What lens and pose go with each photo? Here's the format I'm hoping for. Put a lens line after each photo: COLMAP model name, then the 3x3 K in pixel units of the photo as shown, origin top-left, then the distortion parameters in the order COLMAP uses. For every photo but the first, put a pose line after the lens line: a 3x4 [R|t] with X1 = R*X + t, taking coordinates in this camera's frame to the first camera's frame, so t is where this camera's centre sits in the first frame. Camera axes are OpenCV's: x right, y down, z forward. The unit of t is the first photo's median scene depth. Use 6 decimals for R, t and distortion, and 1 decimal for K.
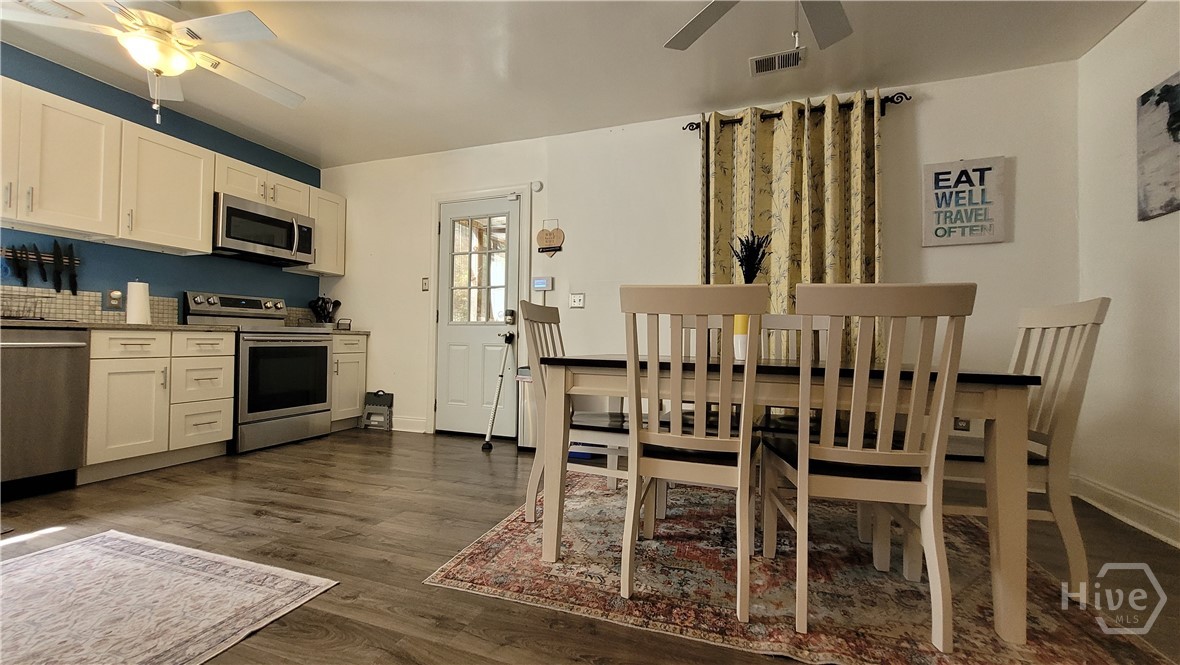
lens RADIAL K [[462.5, 0, 589.7], [0, 462.5, 334.8], [0, 0, 1]] dist [0.001580, 0.000035]
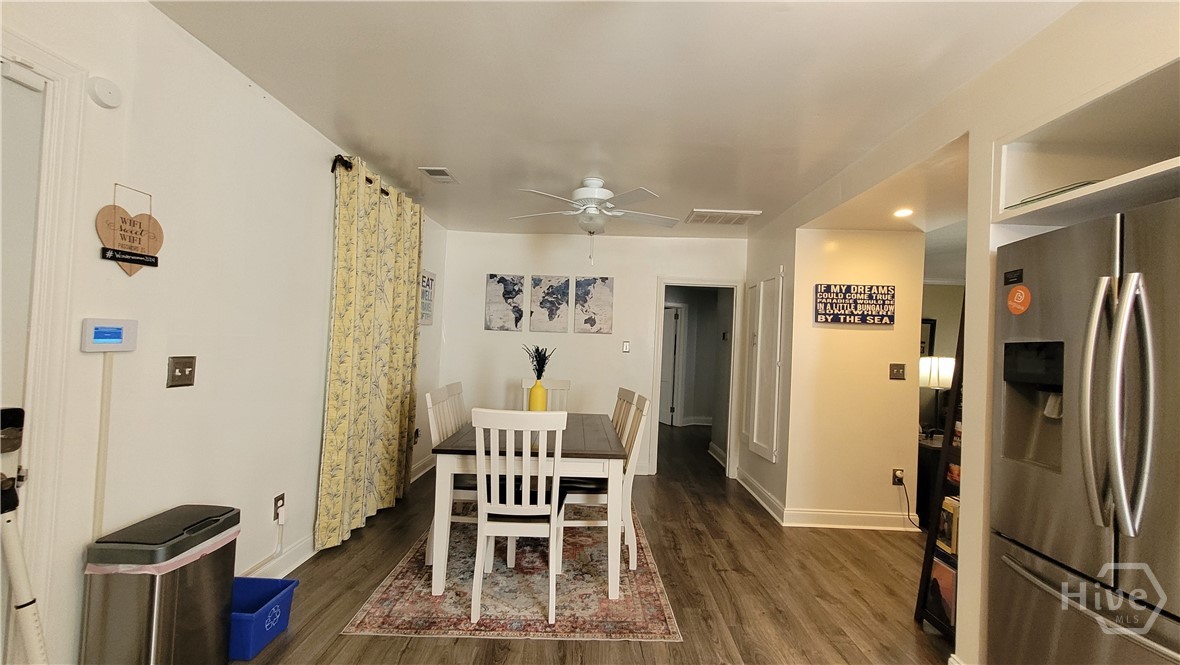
lens RADIAL K [[462.5, 0, 591.8], [0, 462.5, 332.7], [0, 0, 1]] dist [0.001580, 0.000035]
pose [[-0.318370, -0.005423, 0.947951, -1.313786], [-0.061933, 0.997966, -0.015091, -0.274338], [-0.945941, -0.063514, -0.318059, 1.472573]]
